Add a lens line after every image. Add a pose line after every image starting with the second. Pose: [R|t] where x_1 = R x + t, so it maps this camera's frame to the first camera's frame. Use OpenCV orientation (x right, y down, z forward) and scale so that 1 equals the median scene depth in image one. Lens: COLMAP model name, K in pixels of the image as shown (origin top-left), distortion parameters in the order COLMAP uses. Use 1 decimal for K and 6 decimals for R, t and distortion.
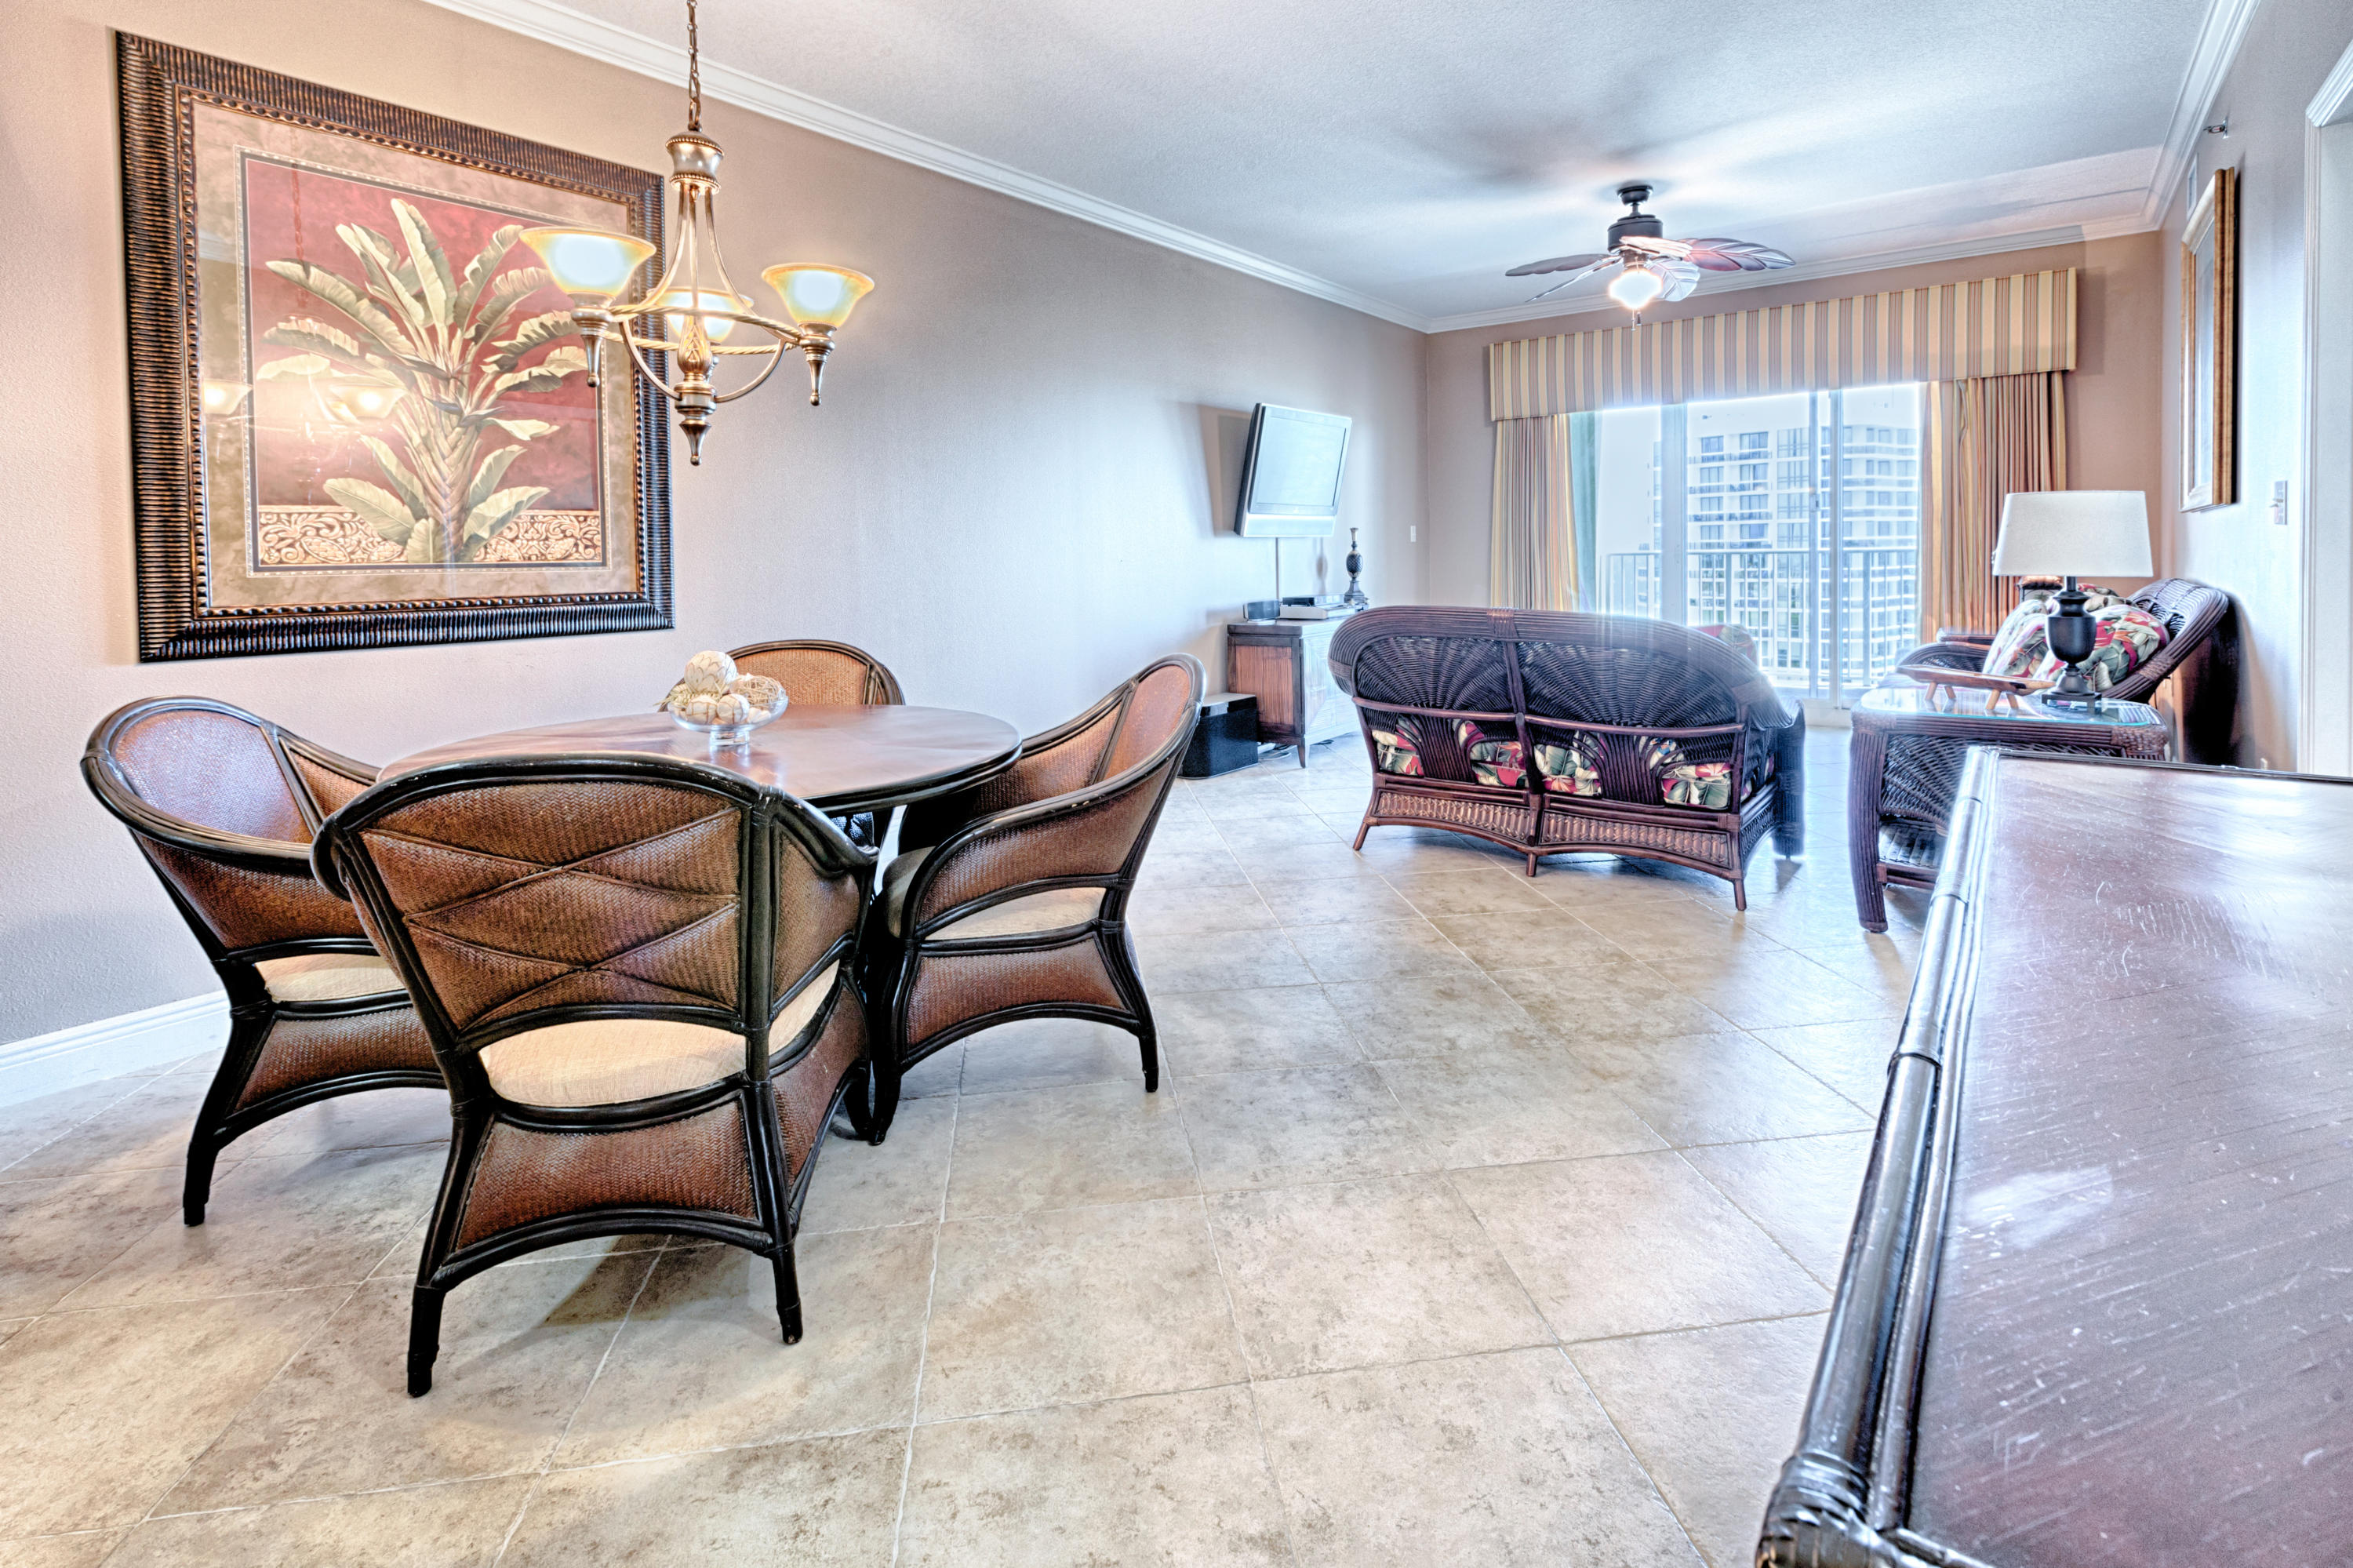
lens RADIAL K [[1134.8, 0, 1216.5], [0, 1134.8, 589.4], [0, 0, 1]] dist [-0.000555, 0.000695]
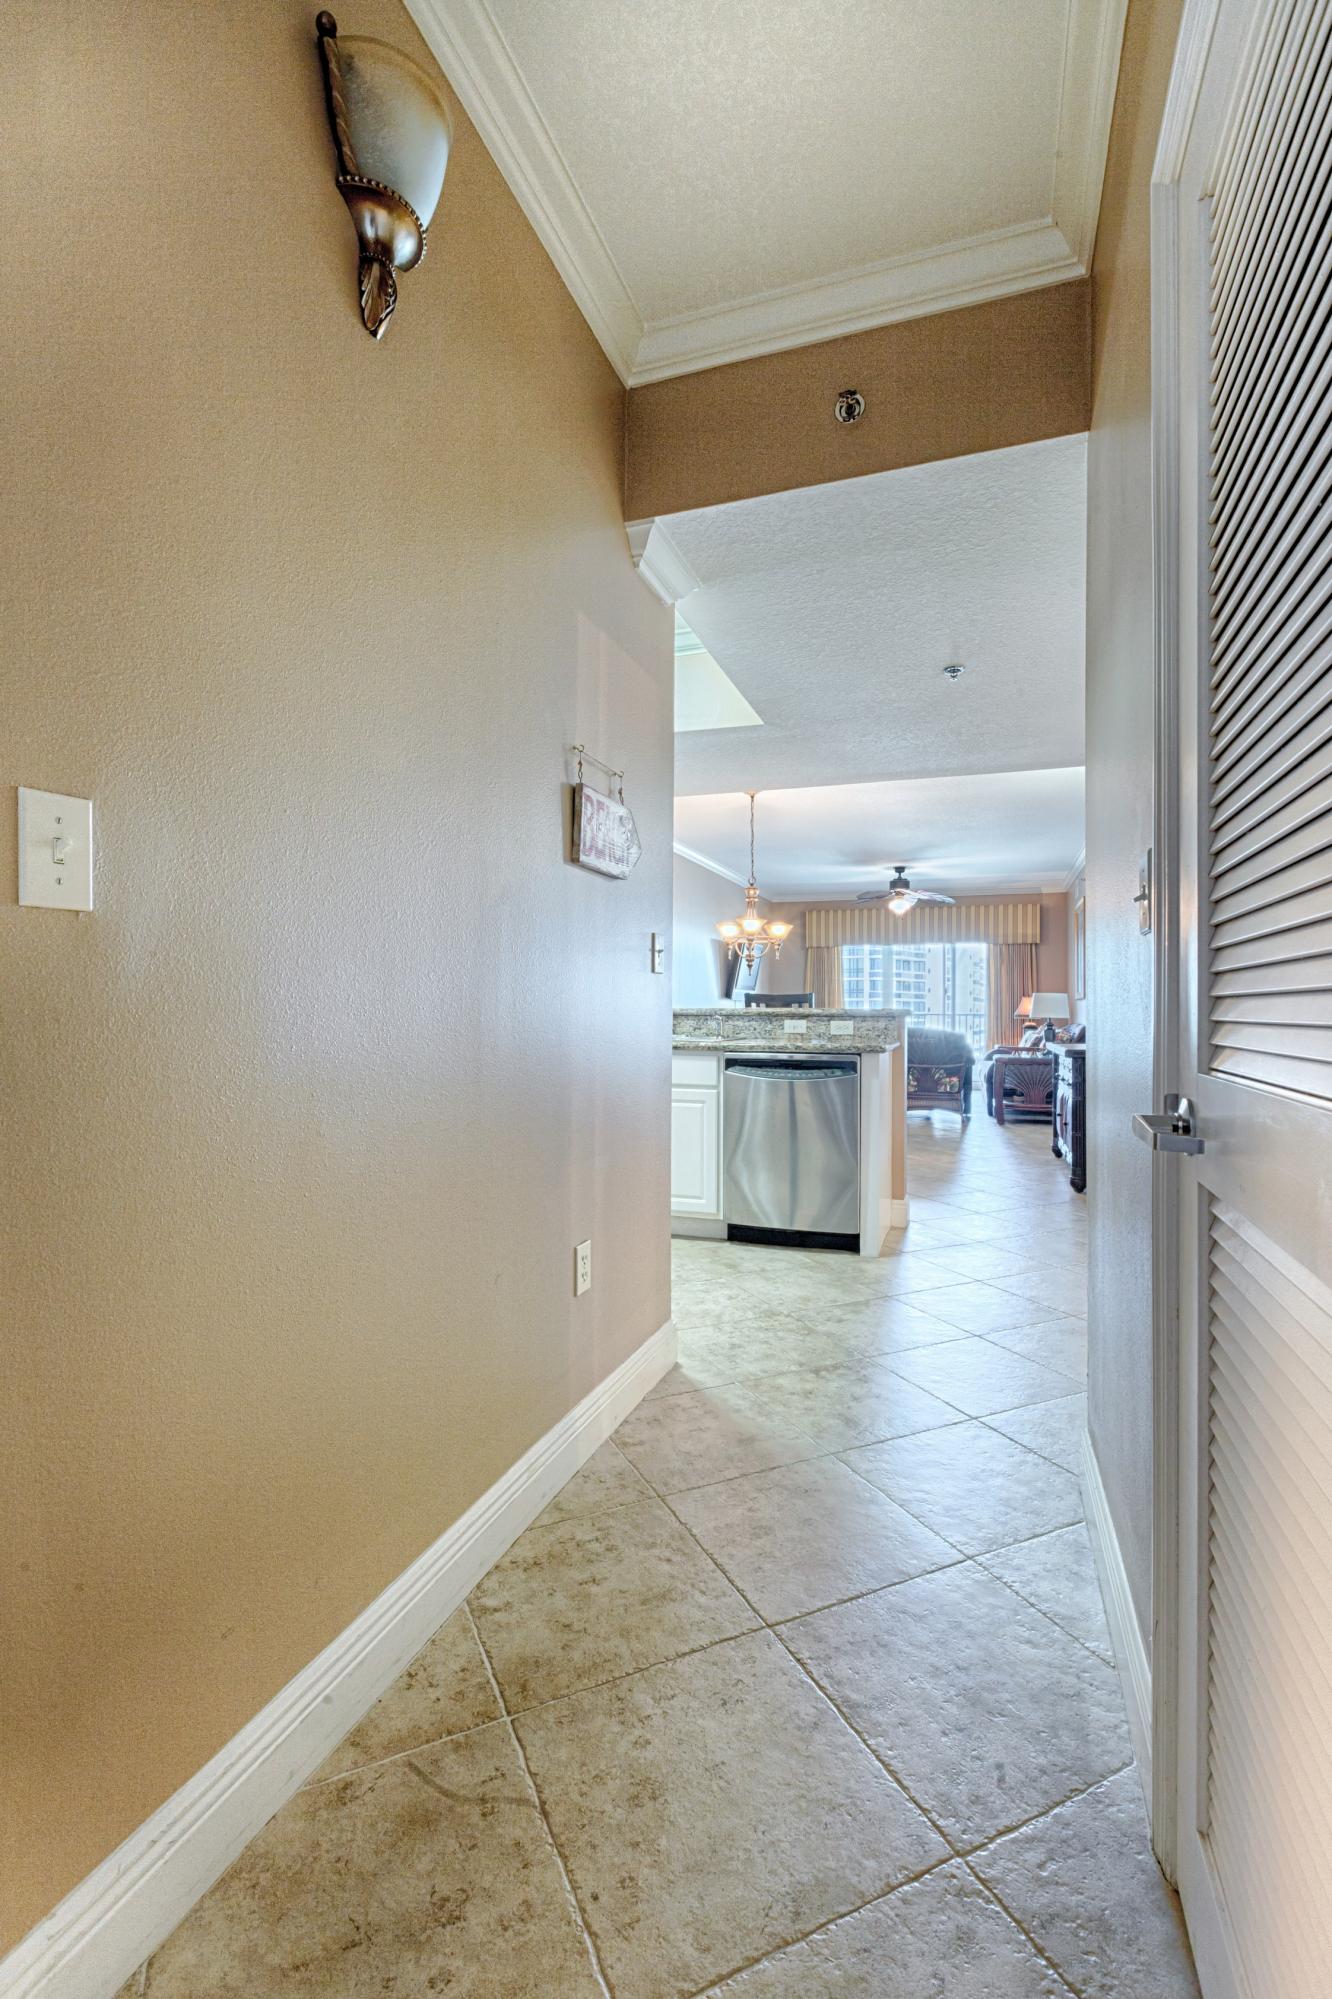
lens RADIAL K [[923.3, 0, 730.4], [0, 923.3, 1009.7], [0, 0, 1]] dist [0.000211, 0.000034]
pose [[0.937342, 0.024557, 0.347544, -0.918530], [-0.010304, 0.999030, -0.042801, 0.076617], [-0.348258, 0.036538, 0.936686, -1.044379]]
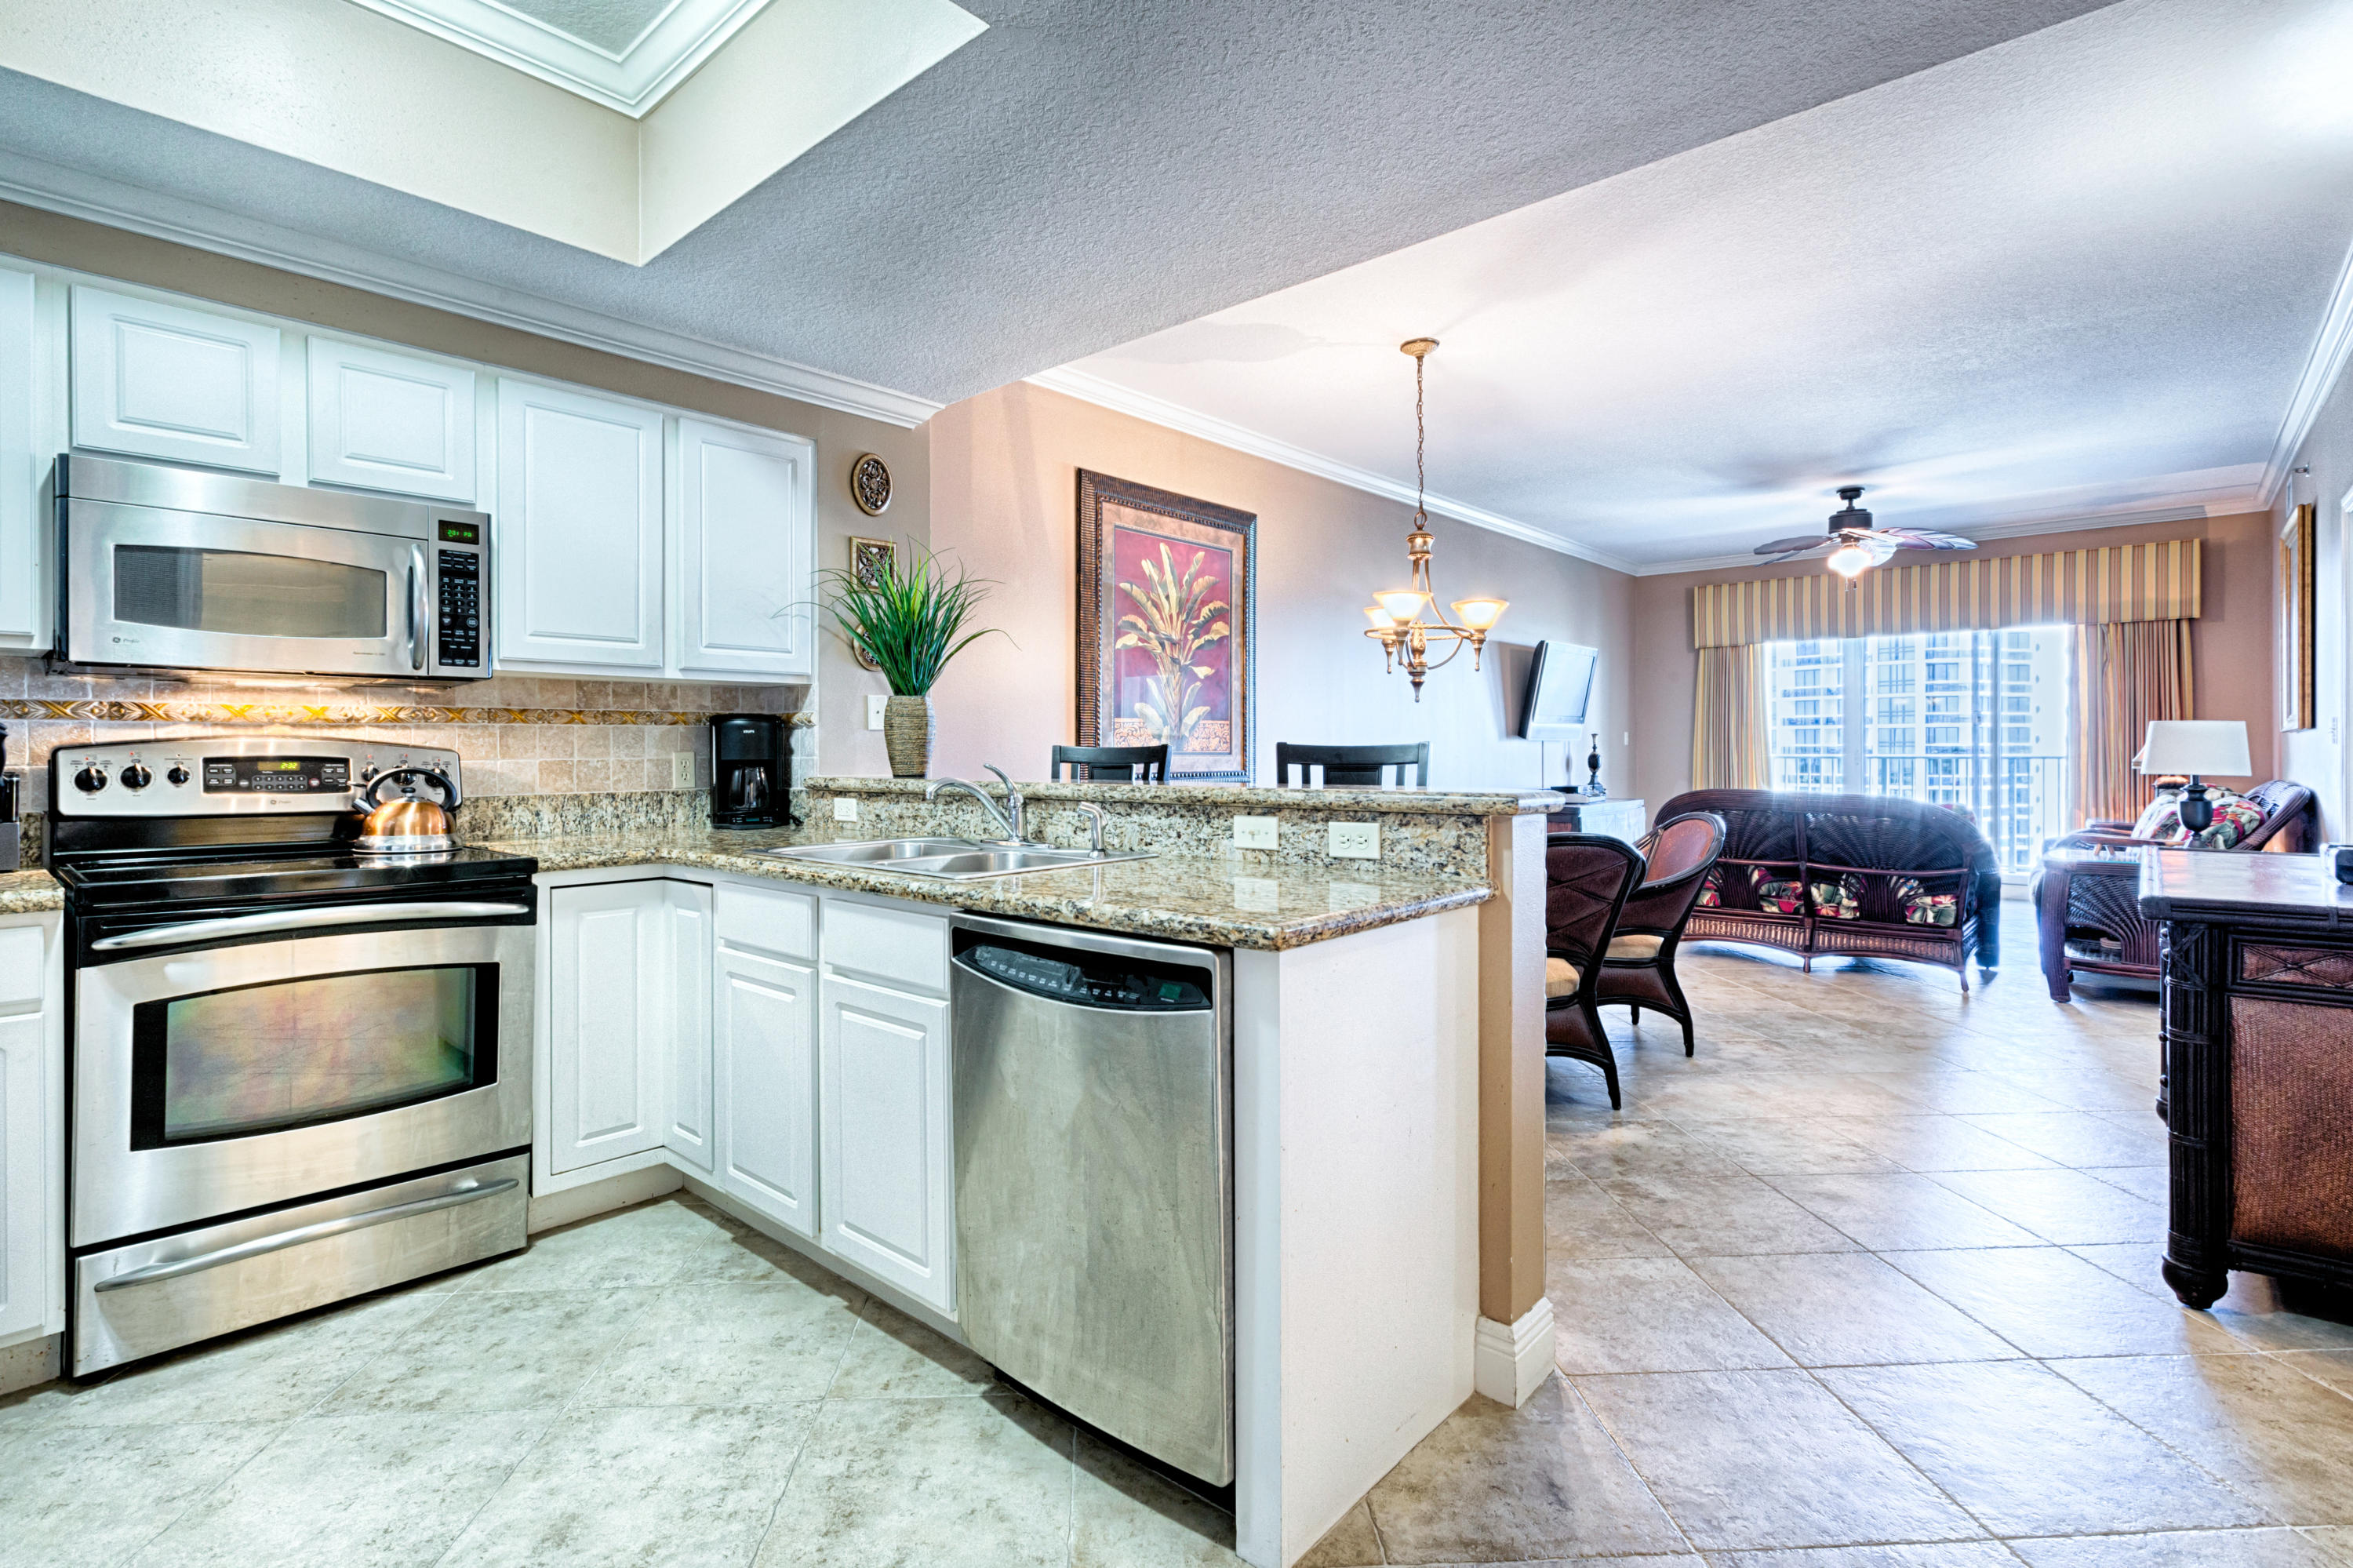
lens RADIAL K [[1127.1, 0, 1184.8], [0, 1127.1, 756.5], [0, 0, 1]] dist [-0.000918, 0.000127]
pose [[0.995968, 0.014513, -0.088525, -0.403049], [-0.016830, 0.999534, -0.025484, 0.021193], [0.088114, 0.026871, 0.995748, -0.542312]]
